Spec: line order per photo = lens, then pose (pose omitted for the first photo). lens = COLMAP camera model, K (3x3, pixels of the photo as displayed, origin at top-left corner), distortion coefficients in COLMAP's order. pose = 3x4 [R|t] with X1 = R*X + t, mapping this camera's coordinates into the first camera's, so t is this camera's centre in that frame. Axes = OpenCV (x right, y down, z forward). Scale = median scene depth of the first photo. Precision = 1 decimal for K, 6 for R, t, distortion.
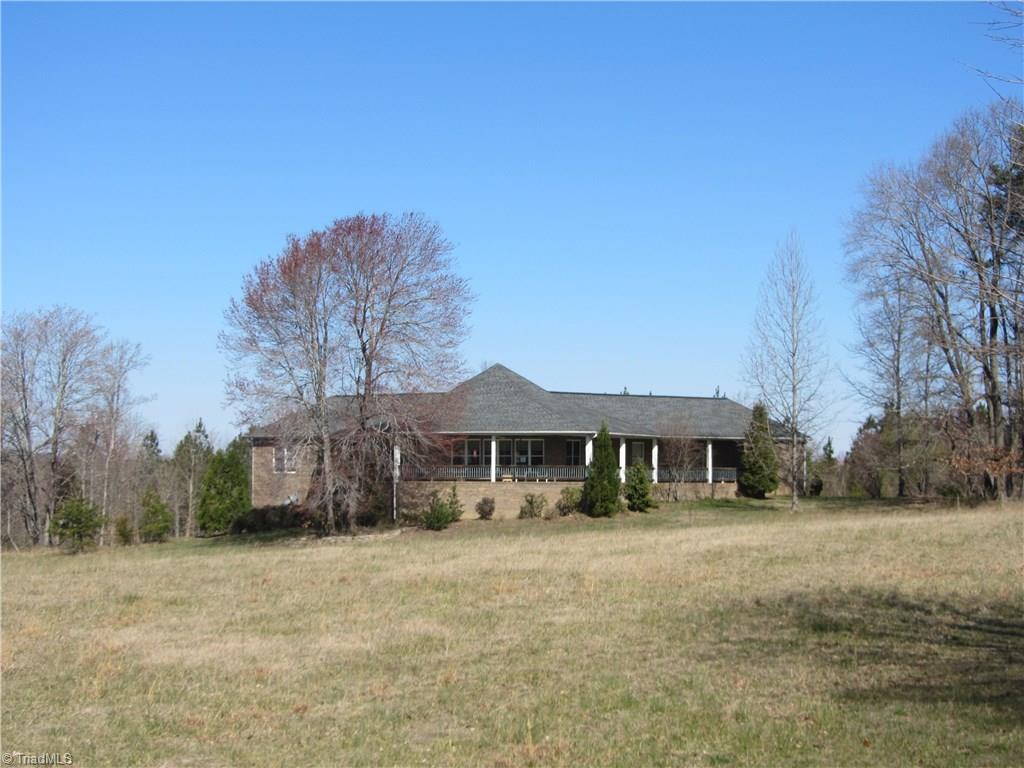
lens RADIAL K [[1928.5, 0, 512.0], [0, 1928.5, 384.0], [0, 0, 1]] dist [-0.184448, -0.025841]
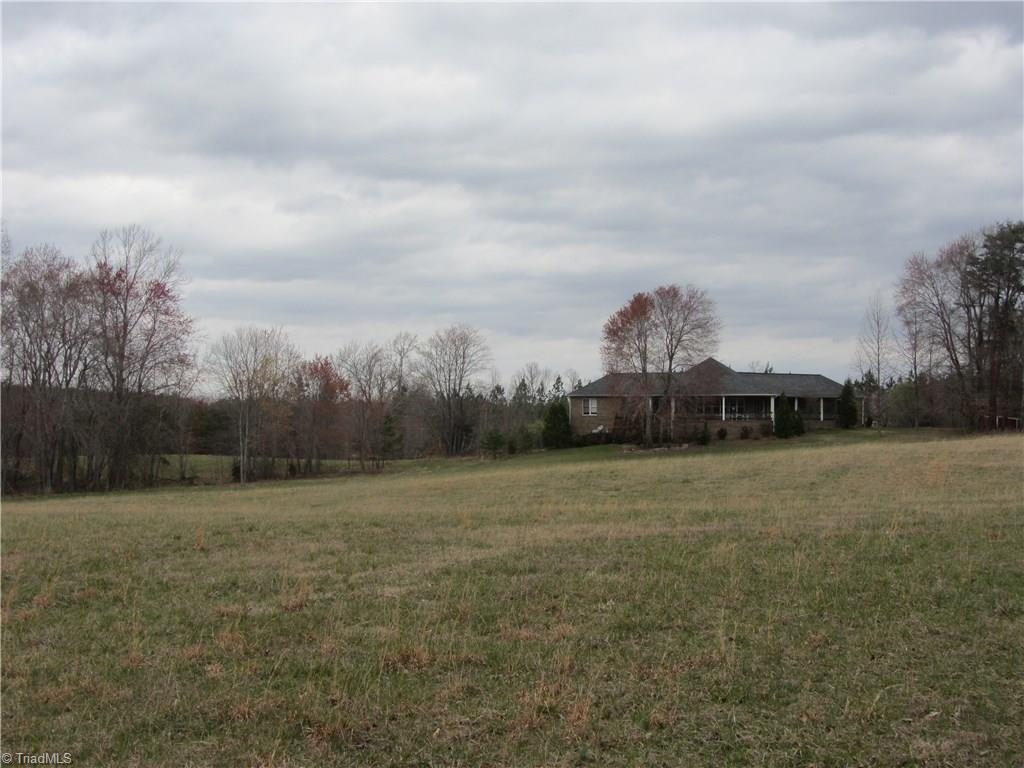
lens RADIAL K [[1450.7, 0, 512.0], [0, 1450.7, 384.0], [0, 0, 1]] dist [-0.027776, 0.054138]
pose [[0.999000, 0.000449, 0.044699, -0.293410], [-0.001832, 0.999520, 0.030915, -0.031265], [-0.044664, -0.030966, 0.998522, -0.465219]]
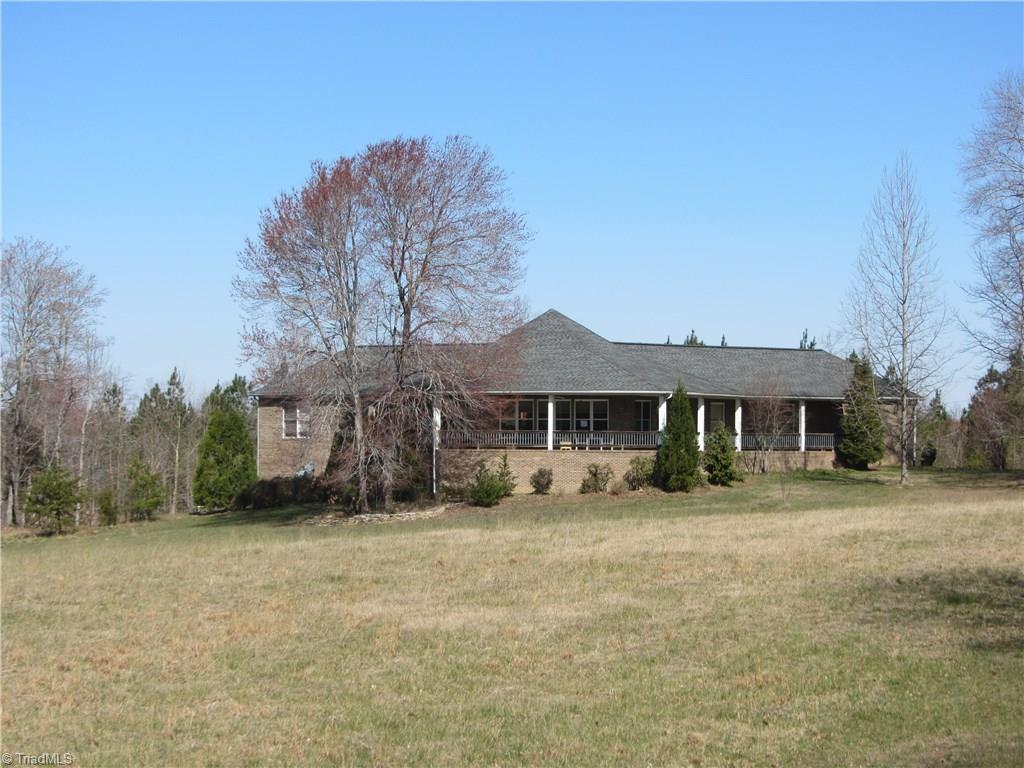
lens RADIAL K [[2525.3, 0, 512.0], [0, 2525.3, 384.0], [0, 0, 1]] dist [-0.079154, -0.571074]
pose [[0.999992, 0.001656, -0.003773, -0.022678], [-0.001545, 0.999574, 0.029139, -0.011141], [0.003820, -0.029133, 0.999568, -0.118137]]
